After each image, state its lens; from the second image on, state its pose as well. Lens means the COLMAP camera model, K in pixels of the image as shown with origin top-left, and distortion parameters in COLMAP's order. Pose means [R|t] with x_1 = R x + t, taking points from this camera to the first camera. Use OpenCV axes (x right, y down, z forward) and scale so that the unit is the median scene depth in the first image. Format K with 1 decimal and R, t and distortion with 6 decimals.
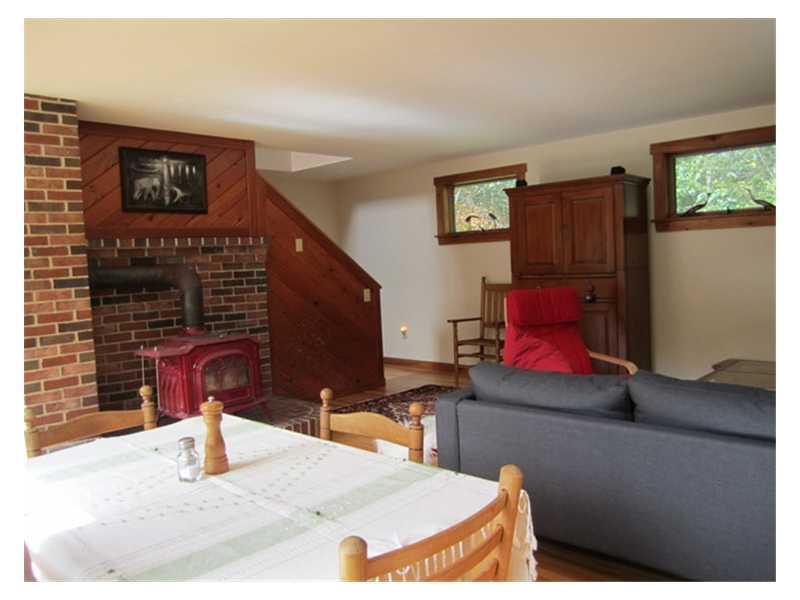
lens RADIAL K [[633.2, 0, 400.0], [0, 633.2, 300.0], [0, 0, 1]] dist [-0.021363, 0.002176]
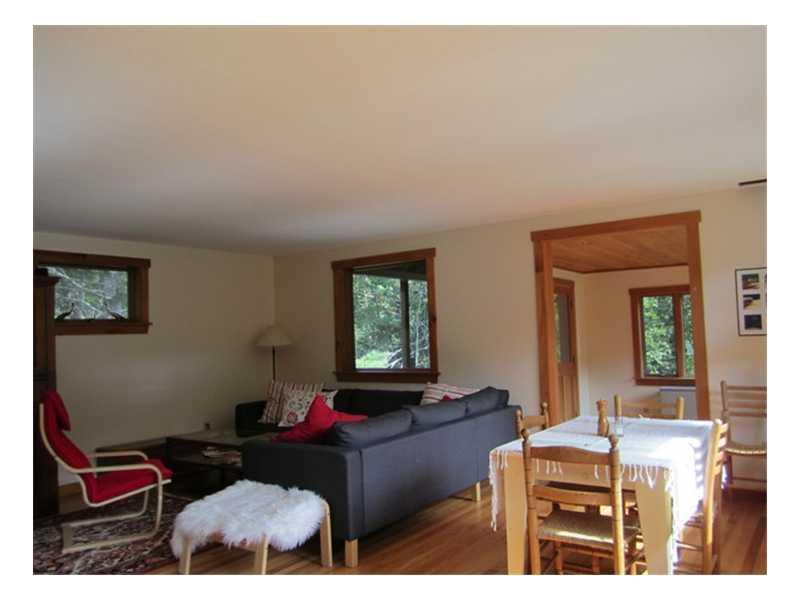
lens RADIAL K [[601.6, 0, 402.9], [0, 601.6, 294.1], [0, 0, 1]] dist [-0.032801, 0.001584]
pose [[-0.114687, 0.116918, 0.986497, -0.660863], [0.109587, 0.988478, -0.104412, -0.010506], [-0.987339, 0.096132, -0.126179, 0.580716]]
